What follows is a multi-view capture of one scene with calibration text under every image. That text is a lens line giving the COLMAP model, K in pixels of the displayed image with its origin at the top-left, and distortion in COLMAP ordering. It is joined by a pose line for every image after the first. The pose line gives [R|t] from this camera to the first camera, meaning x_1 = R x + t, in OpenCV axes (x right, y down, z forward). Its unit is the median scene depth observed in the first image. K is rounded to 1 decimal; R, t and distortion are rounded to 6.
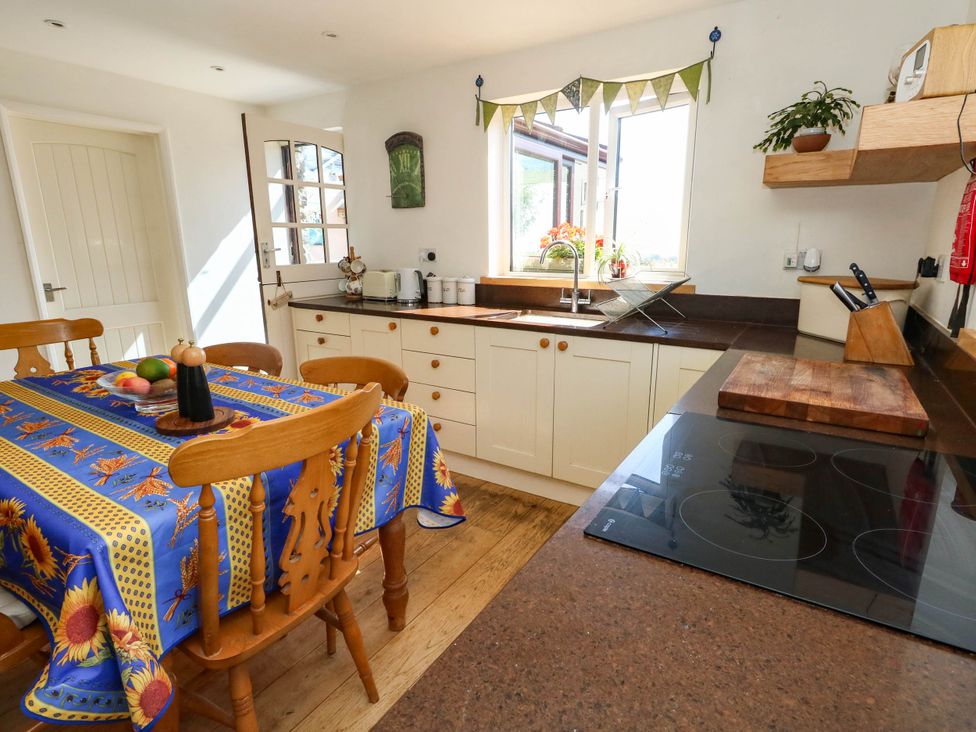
lens RADIAL K [[531.5, 0, 500.2], [0, 531.5, 370.3], [0, 0, 1]] dist [-0.001005, -0.003442]
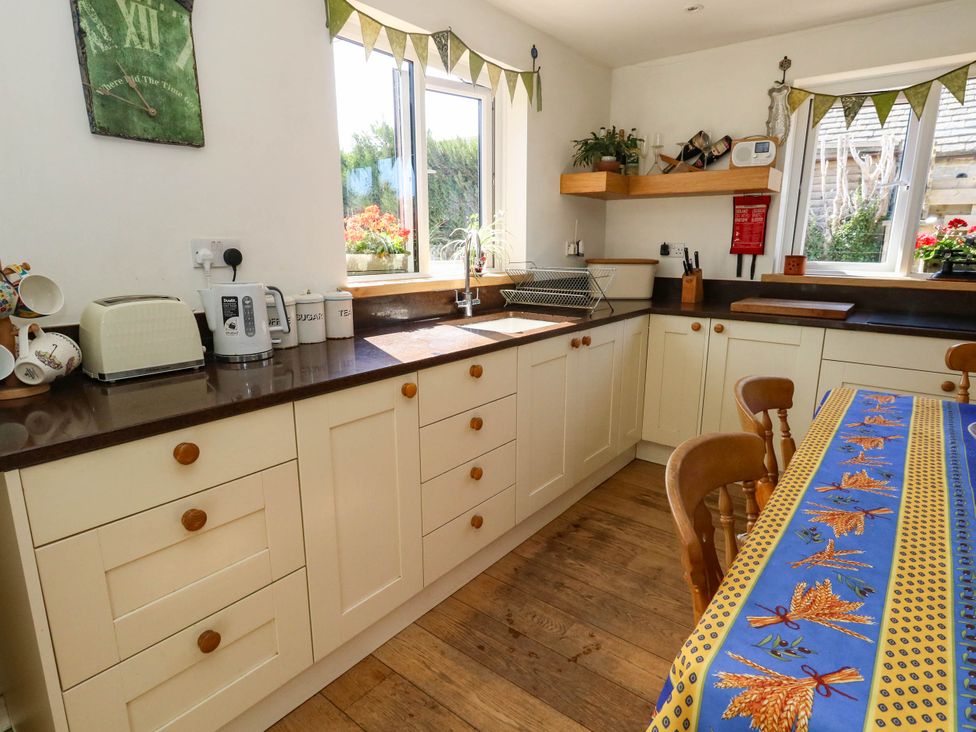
lens RADIAL K [[546.5, 0, 498.8], [0, 546.5, 363.6], [0, 0, 1]] dist [-0.000882, -0.000225]
pose [[0.084681, -0.213408, 0.973286, -0.723581], [0.233823, 0.953775, 0.188786, -0.192885], [-0.968585, 0.211590, 0.130666, 0.873107]]
